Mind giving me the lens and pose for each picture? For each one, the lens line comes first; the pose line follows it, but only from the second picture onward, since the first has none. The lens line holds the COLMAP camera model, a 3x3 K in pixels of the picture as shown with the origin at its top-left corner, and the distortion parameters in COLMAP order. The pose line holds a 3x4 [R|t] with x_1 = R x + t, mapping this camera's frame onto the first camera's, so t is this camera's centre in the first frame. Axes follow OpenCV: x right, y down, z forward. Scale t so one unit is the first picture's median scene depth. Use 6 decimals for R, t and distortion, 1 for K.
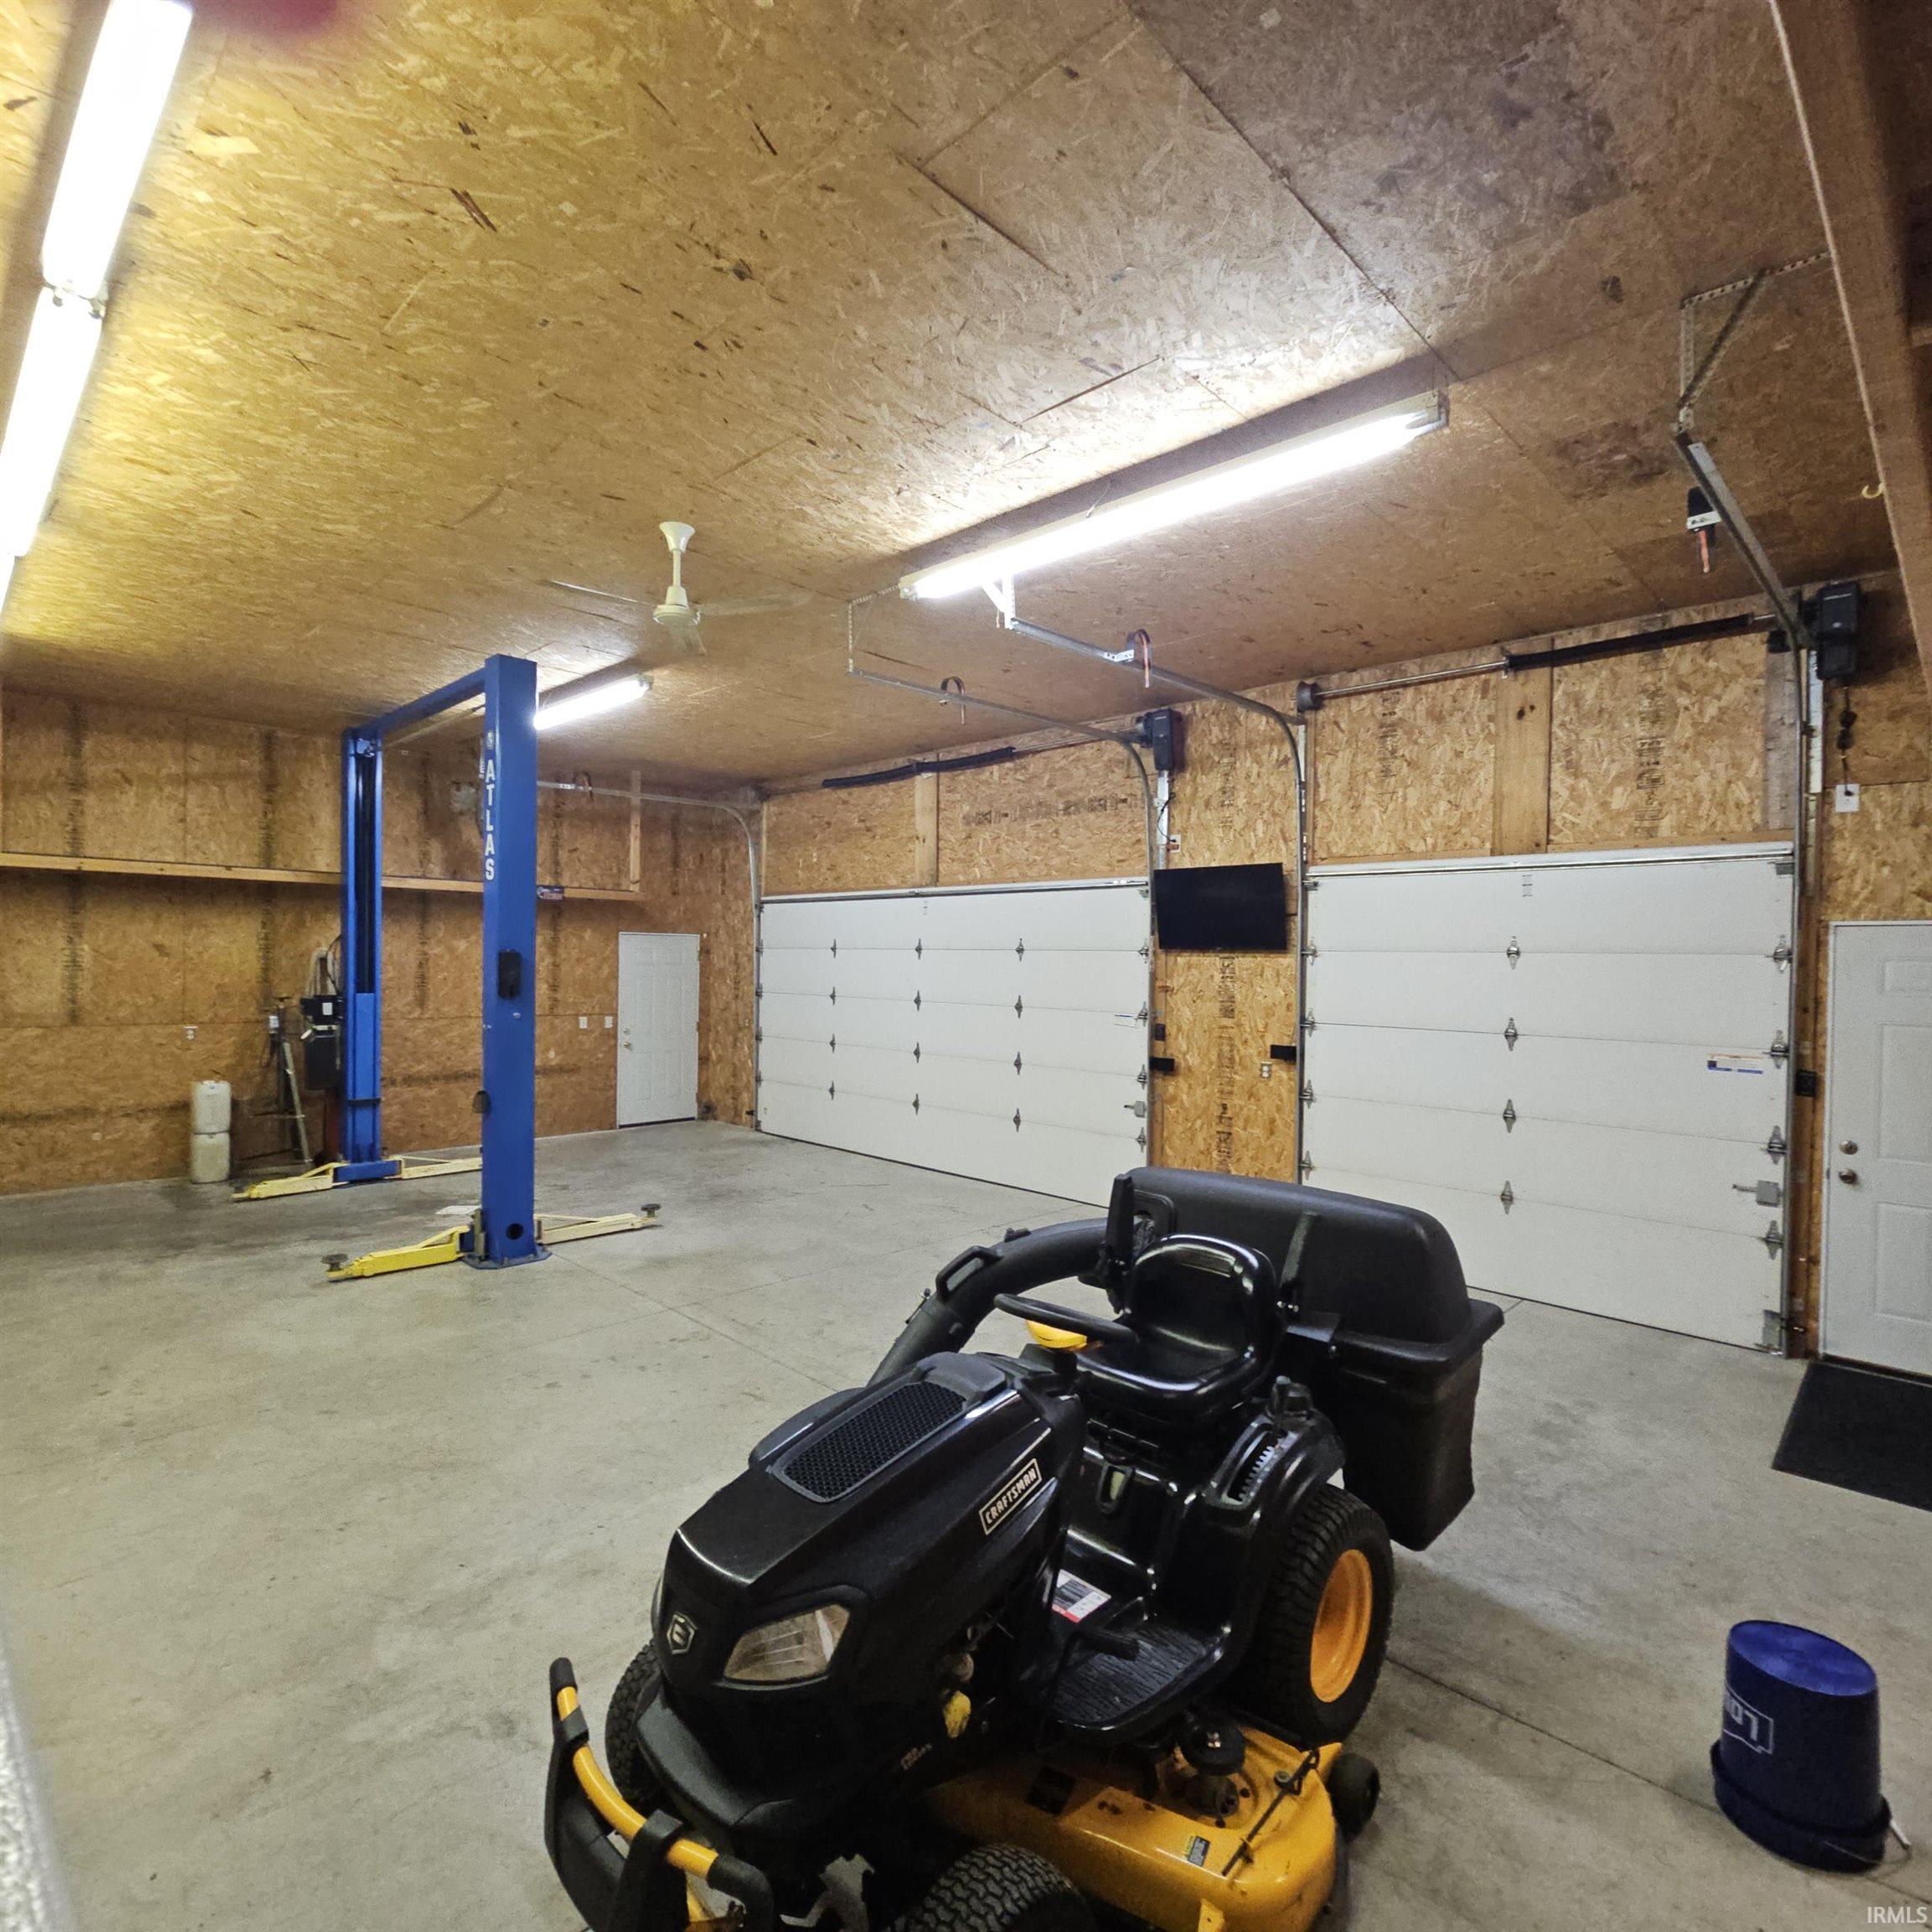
lens RADIAL K [[1042.3, 0, 958.7], [0, 1042.3, 967.5], [0, 0, 1]] dist [-0.000281, -0.000082]
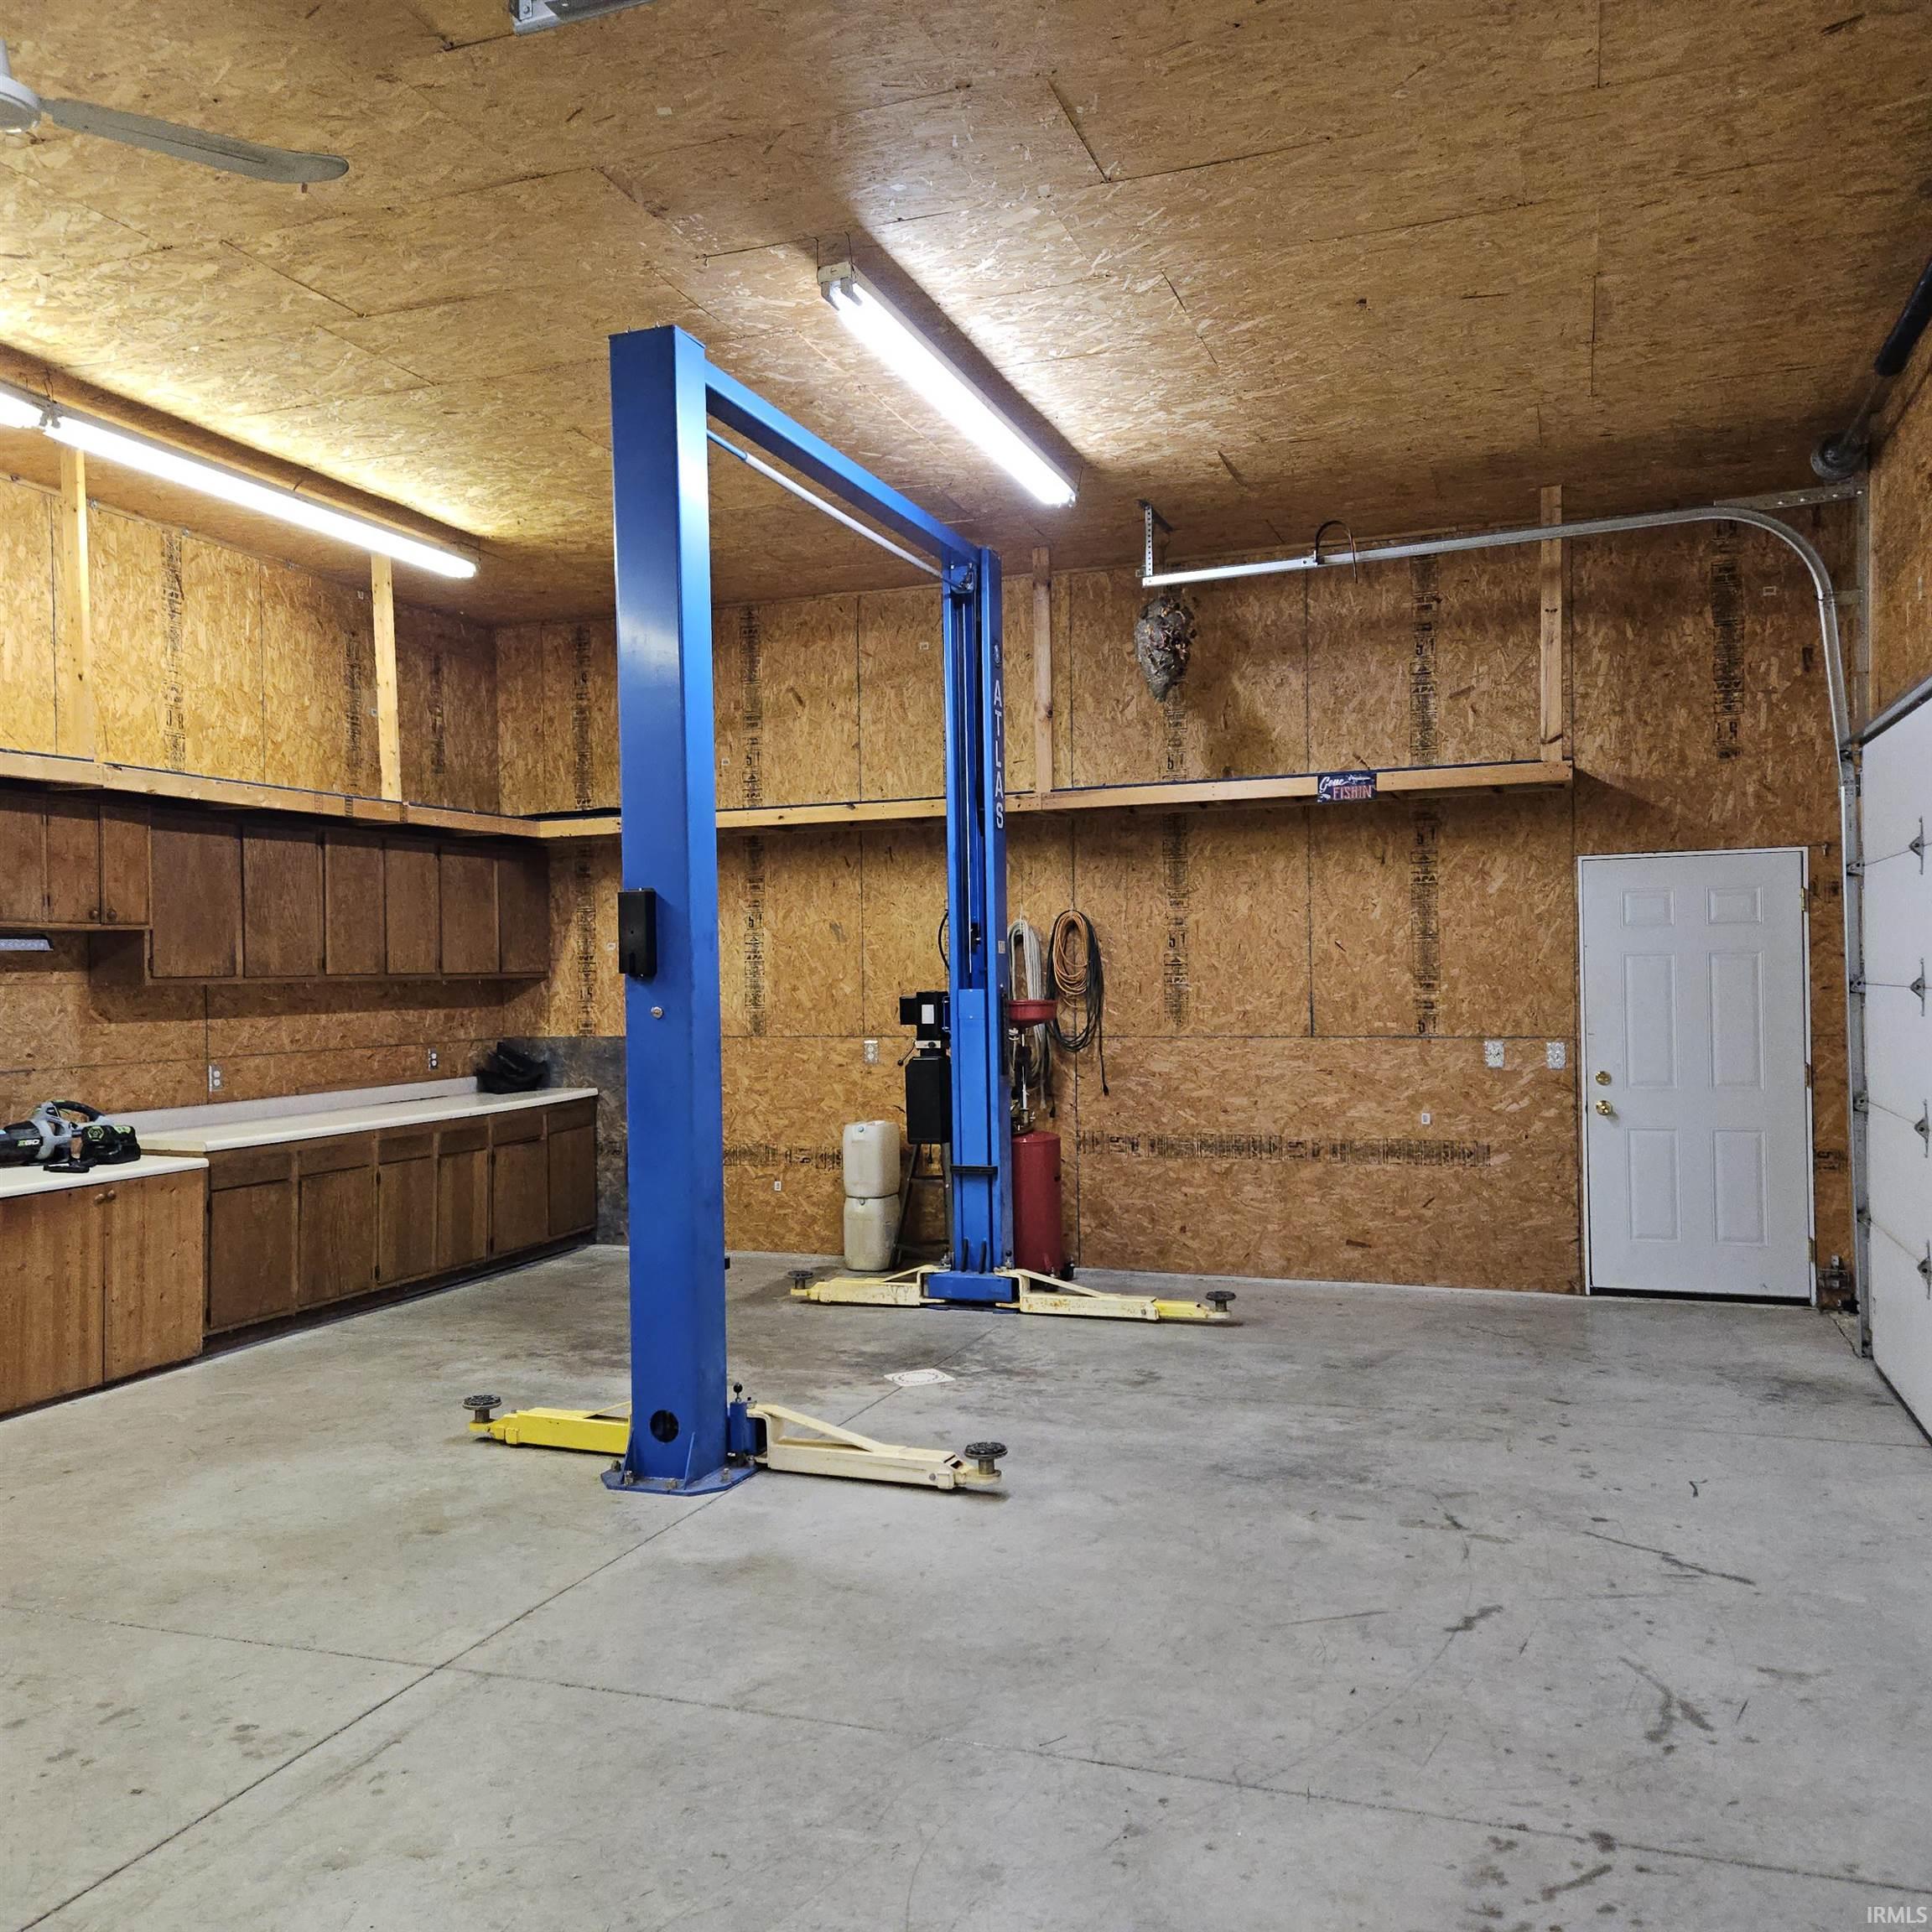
lens RADIAL K [[1700.8, 0, 932.8], [0, 1700.8, 981.6], [0, 0, 1]] dist [0.075366, -0.062653]
pose [[0.405245, -0.019538, -0.913999, 0.332553], [0.017970, 0.999749, -0.013403, 0.034956], [0.914031, -0.010993, 0.405495, 0.617152]]
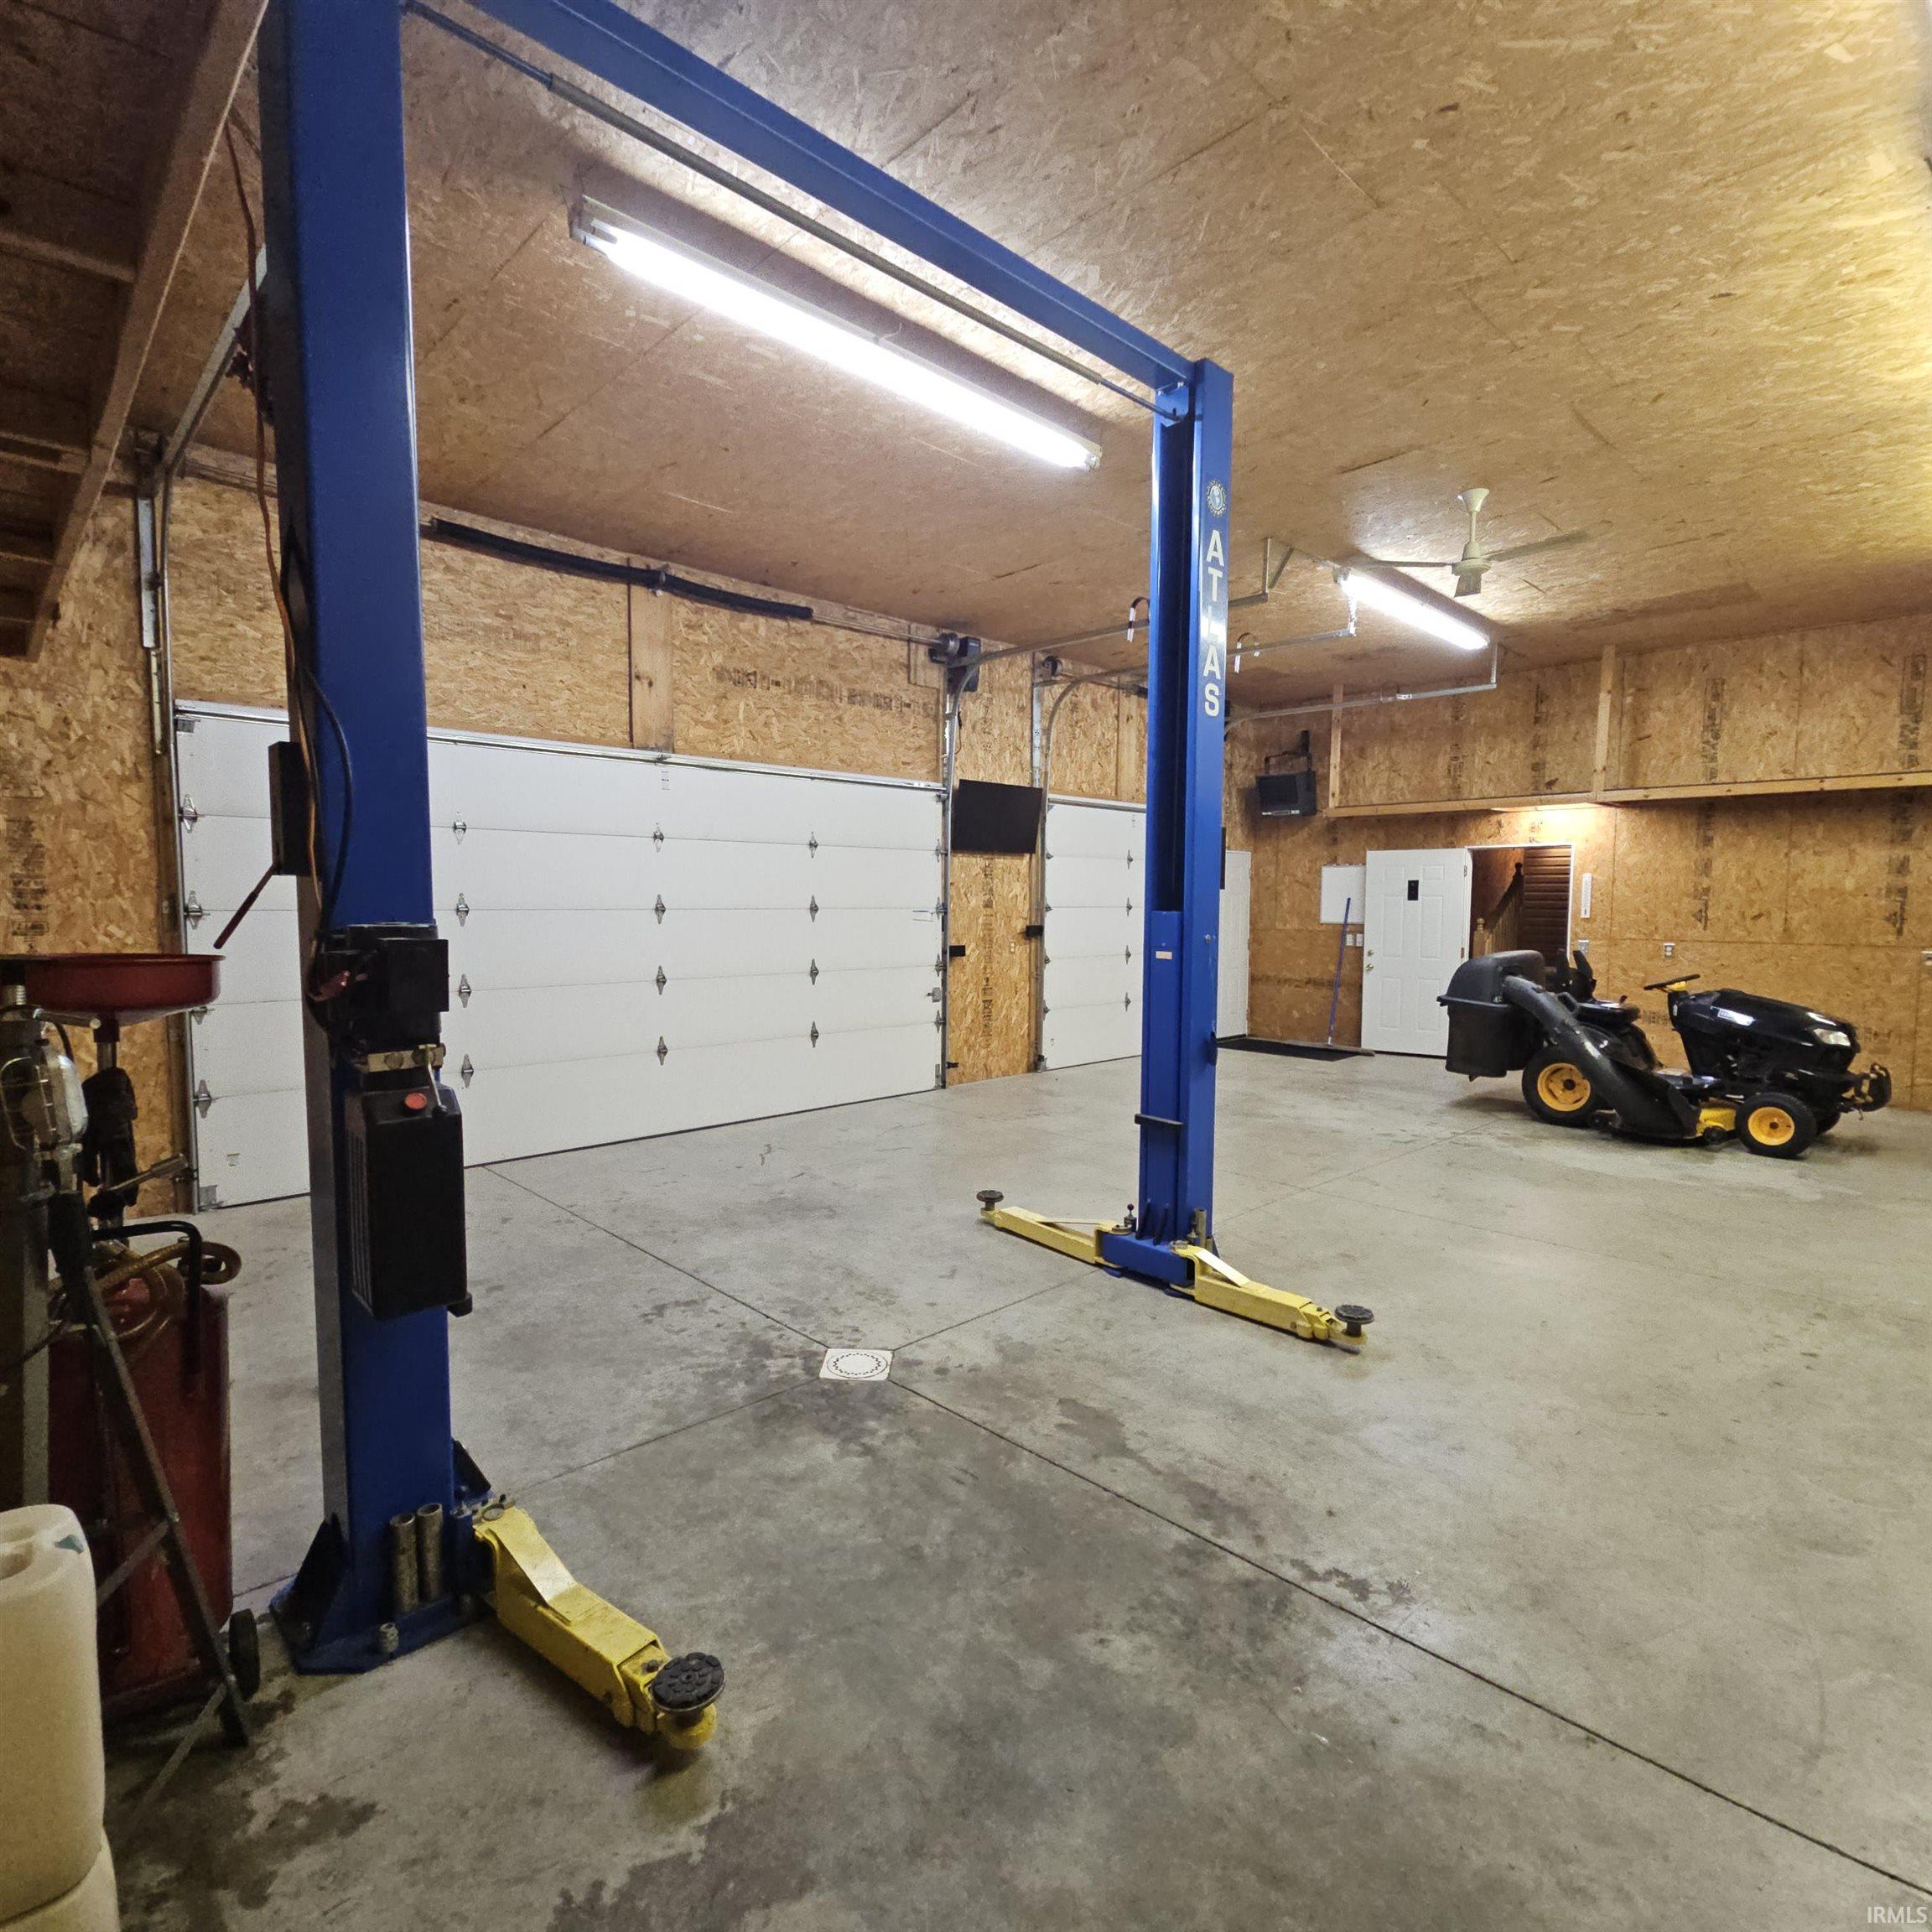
lens RADIAL K [[1059.7, 0, 966.0], [0, 1059.7, 966.0], [0, 0, 1]] dist [0.004185, 0.000381]
pose [[0.027111, -0.078489, 0.996546, -0.903189], [0.001381, 0.996915, 0.078480, 0.016727], [-0.999631, -0.000751, 0.027135, 0.899239]]
